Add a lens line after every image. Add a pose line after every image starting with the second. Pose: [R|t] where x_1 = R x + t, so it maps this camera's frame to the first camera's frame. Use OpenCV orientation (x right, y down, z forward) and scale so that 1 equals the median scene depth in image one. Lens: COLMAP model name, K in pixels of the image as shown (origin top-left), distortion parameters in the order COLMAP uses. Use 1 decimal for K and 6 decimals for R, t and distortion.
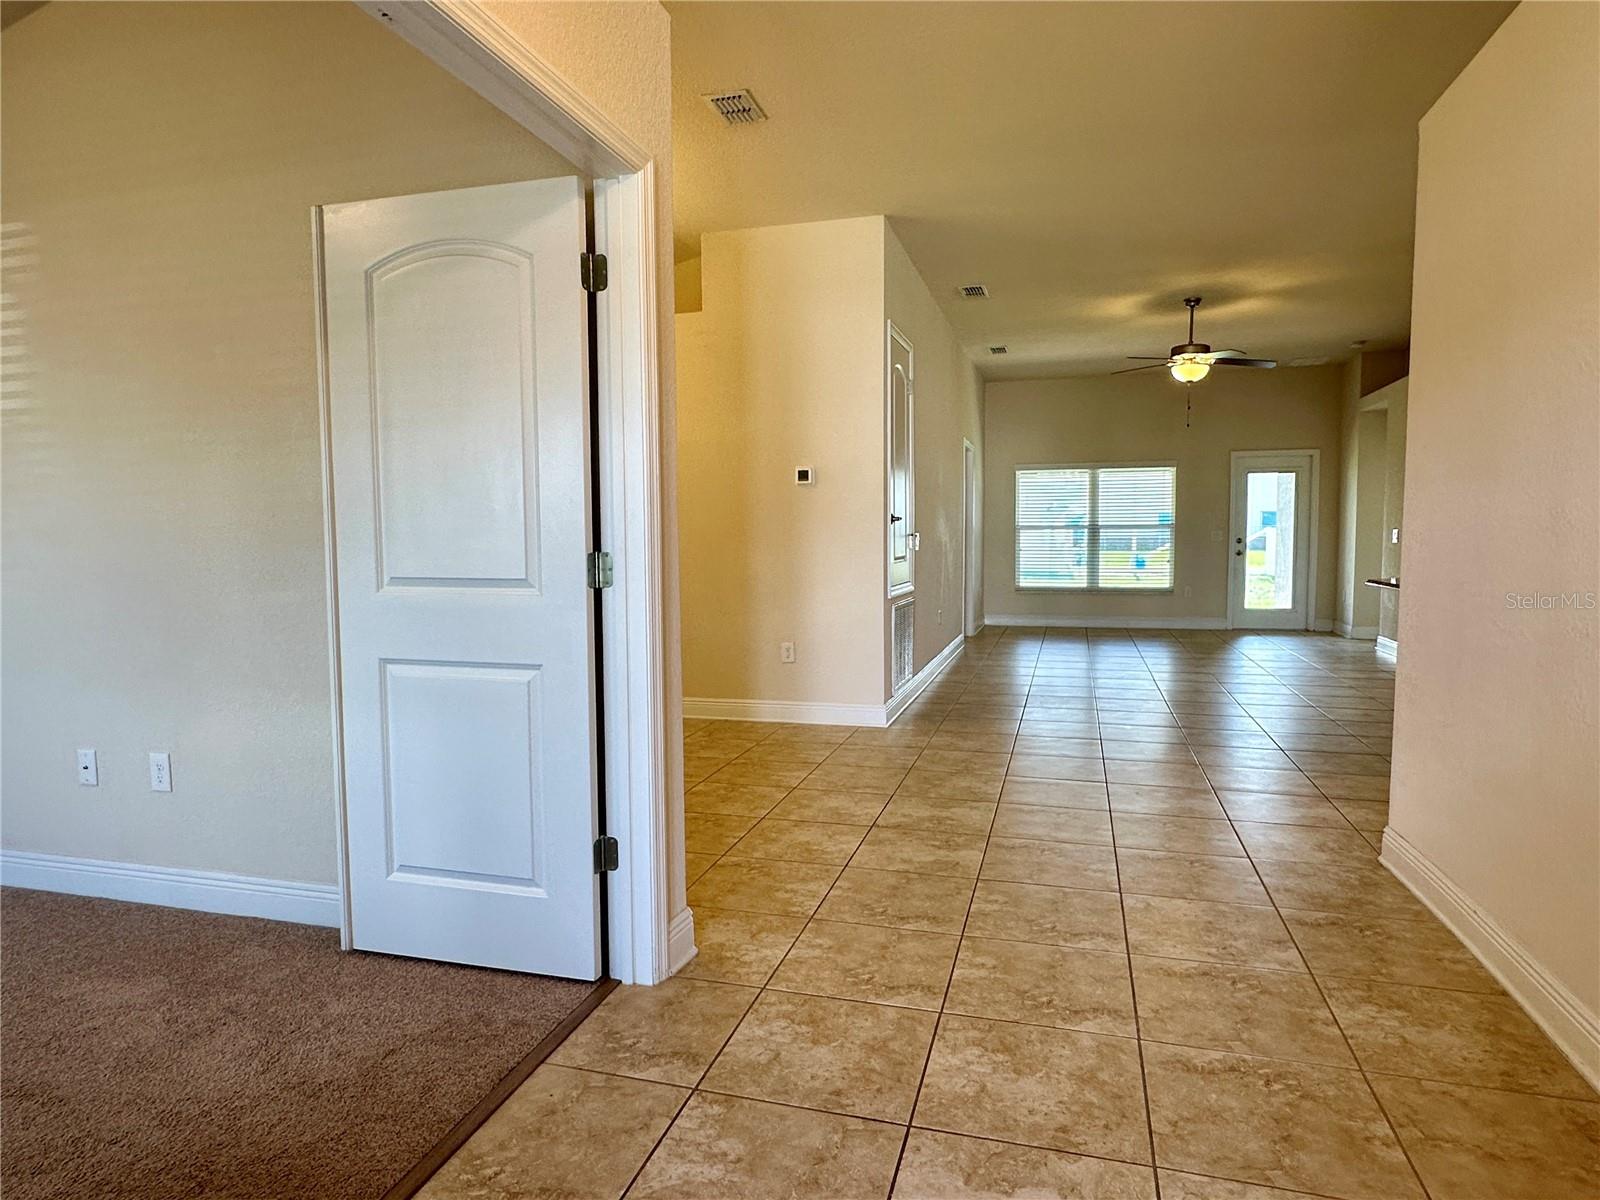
lens RADIAL K [[945.1, 0, 798.8], [0, 945.1, 600.1], [0, 0, 1]] dist [-0.002279, 0.001186]
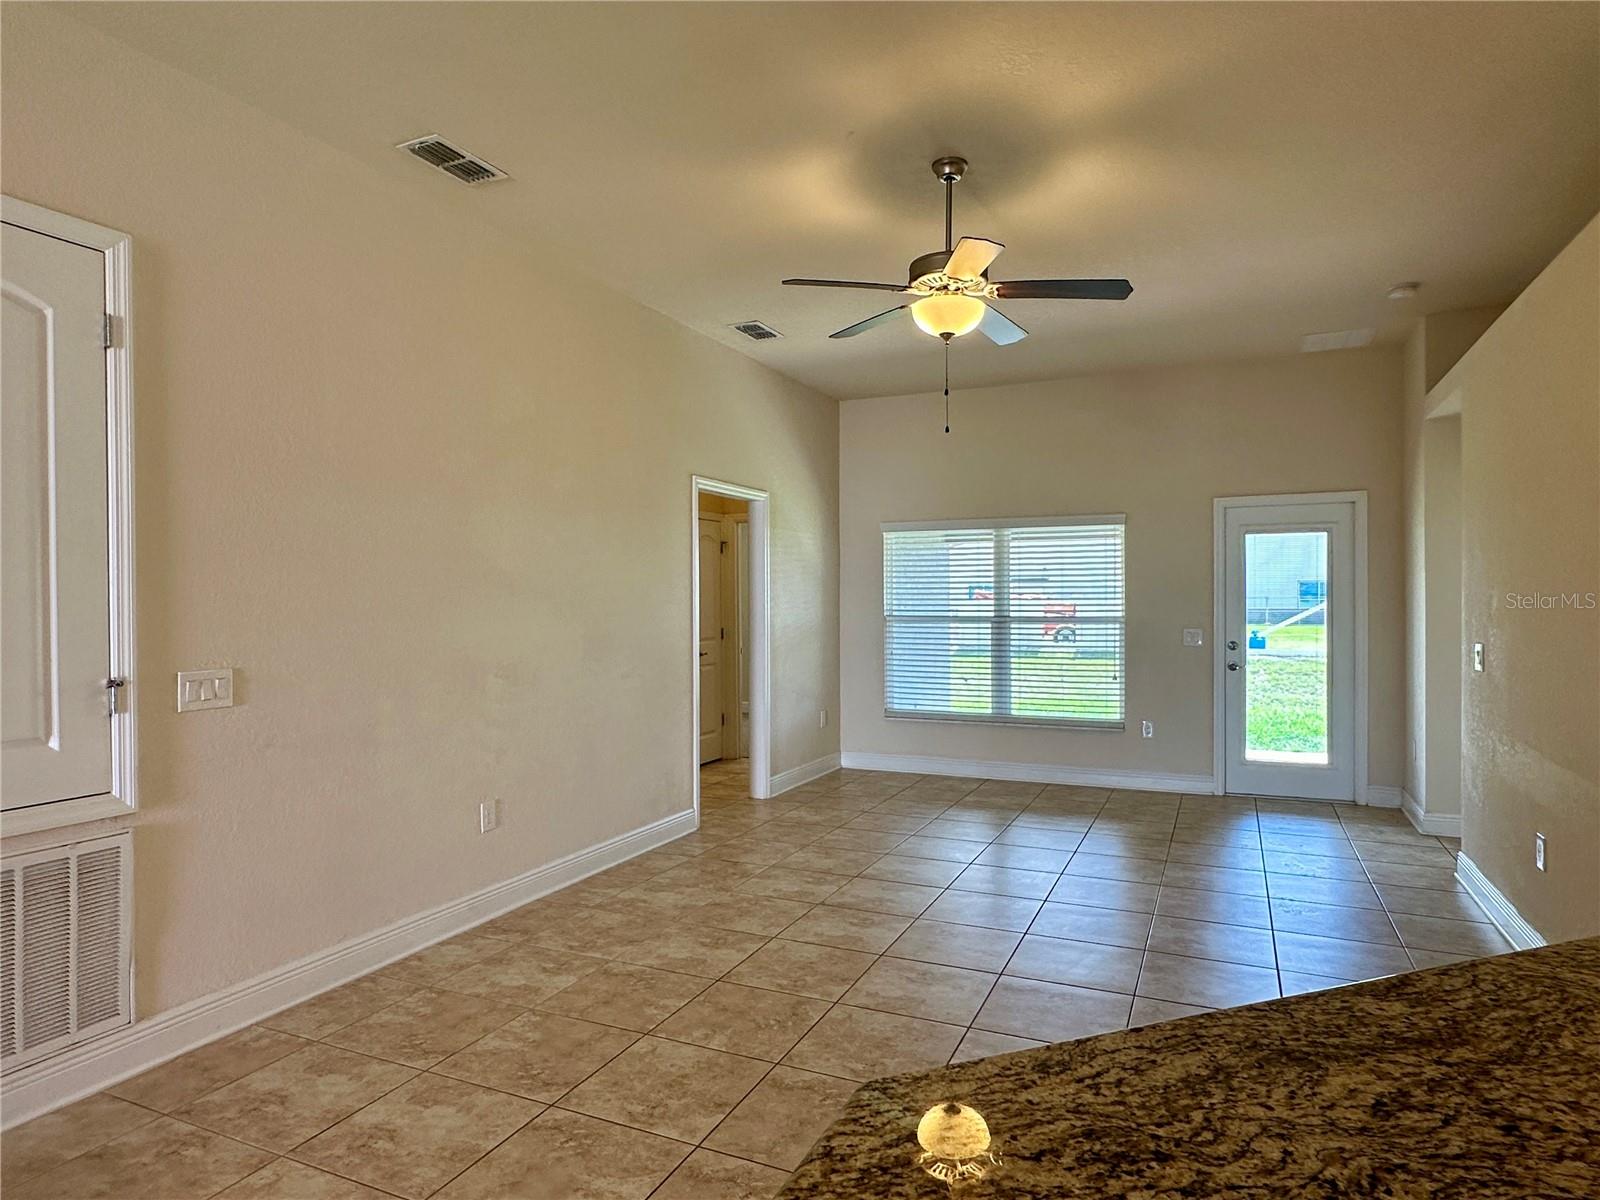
lens RADIAL K [[945.1, 0, 791.7], [0, 945.1, 605.7], [0, 0, 1]] dist [-0.002279, 0.001186]
pose [[0.988872, 0.004317, -0.148705, 0.290642], [-0.013941, 0.997869, -0.063739, -0.048312], [0.148113, 0.065102, 0.986825, 0.383433]]
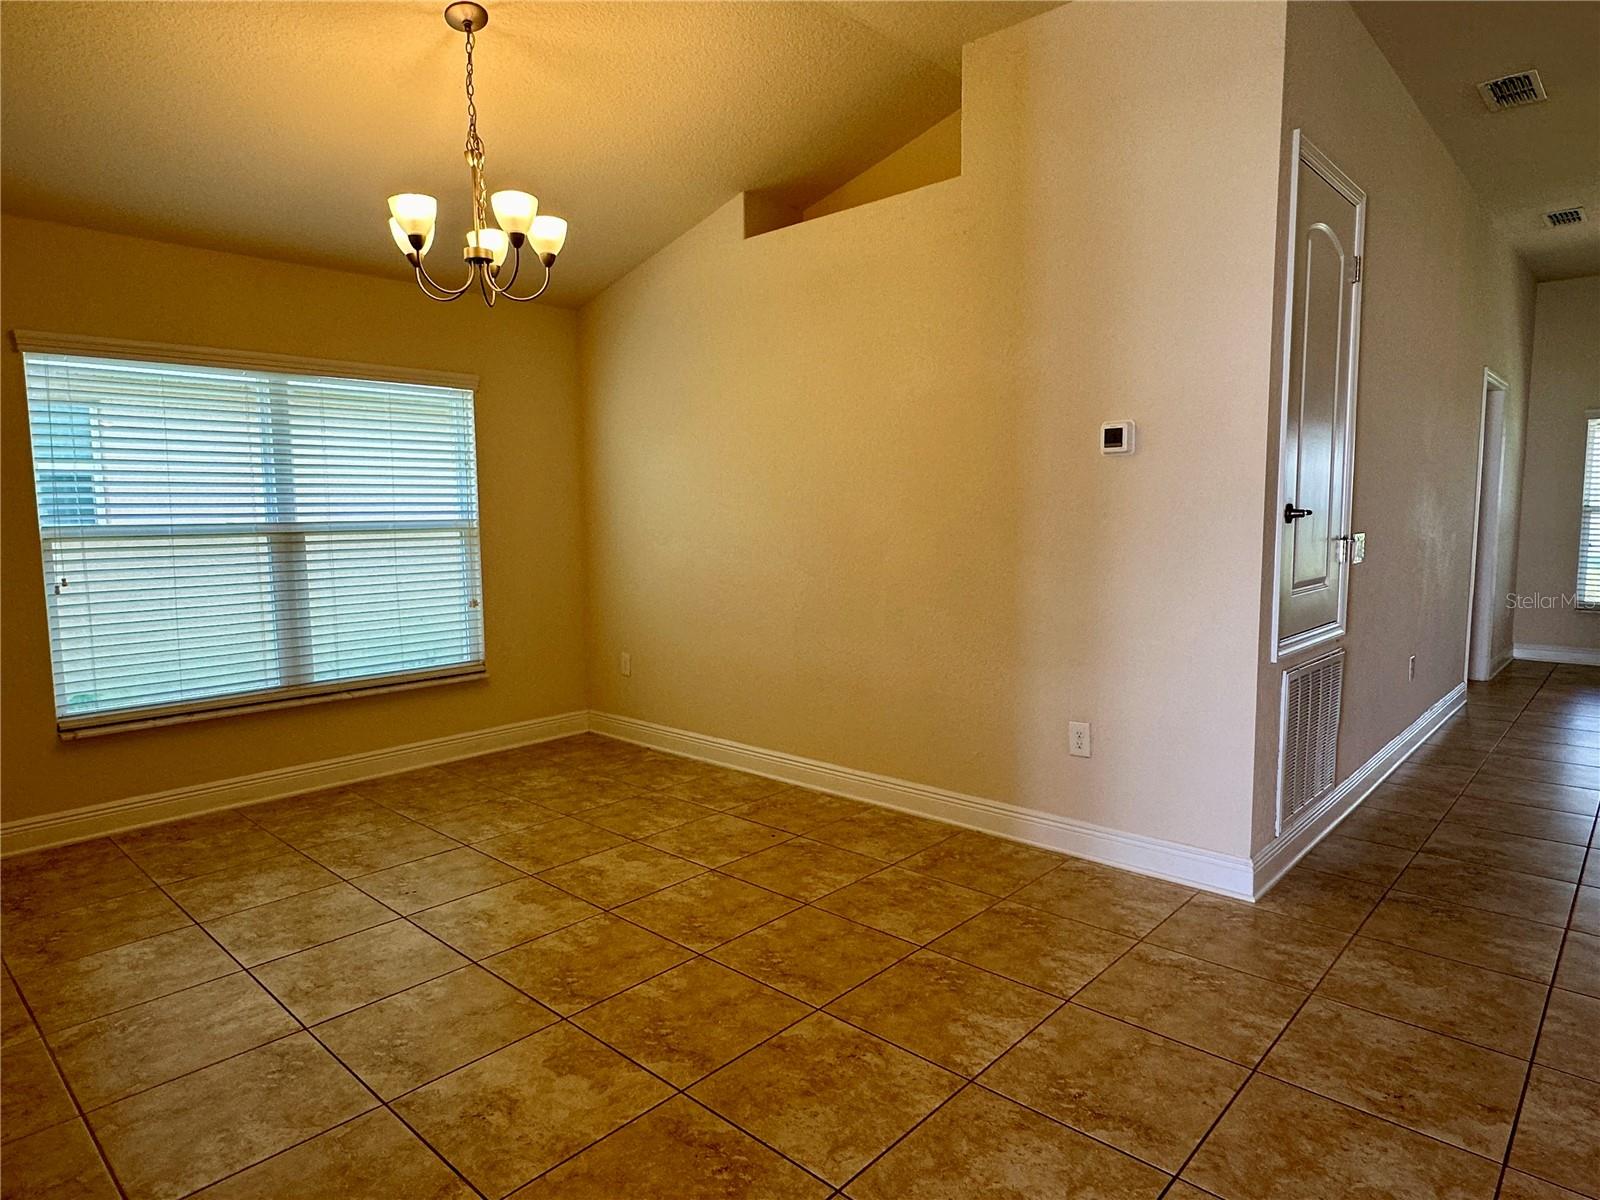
lens RADIAL K [[945.1, 0, 793.1], [0, 945.1, 603.4], [0, 0, 1]] dist [-0.002279, 0.001186]
pose [[0.892063, 0.045251, -0.449639, 0.049341], [-0.030167, 0.998718, 0.040661, -0.026259], [0.450902, -0.022708, 0.892284, 0.213959]]
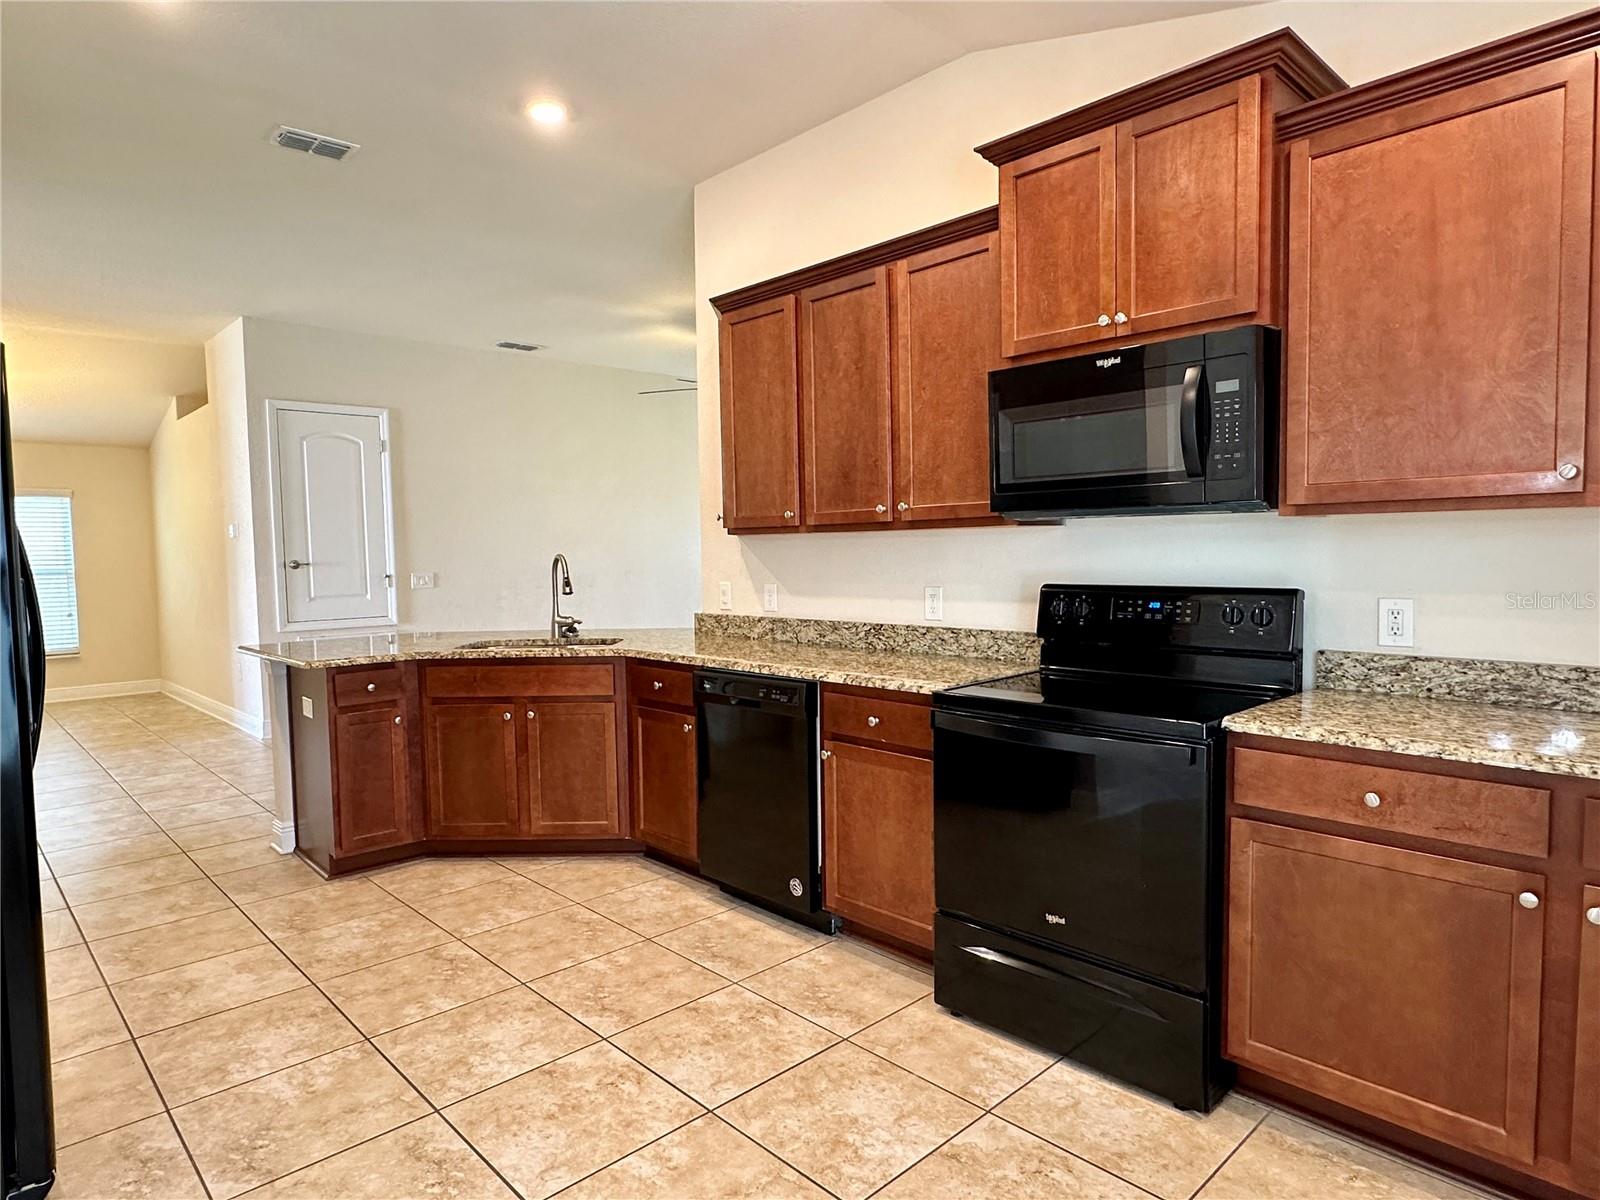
lens RADIAL K [[945.1, 0, 800.6], [0, 945.1, 604.6], [0, 0, 1]] dist [-0.002279, 0.001186]
pose [[0.862757, 0.022004, -0.505140, 0.688159], [-0.023086, 0.999725, 0.004119, -0.030061], [0.505092, 0.008109, 0.863027, 0.161844]]
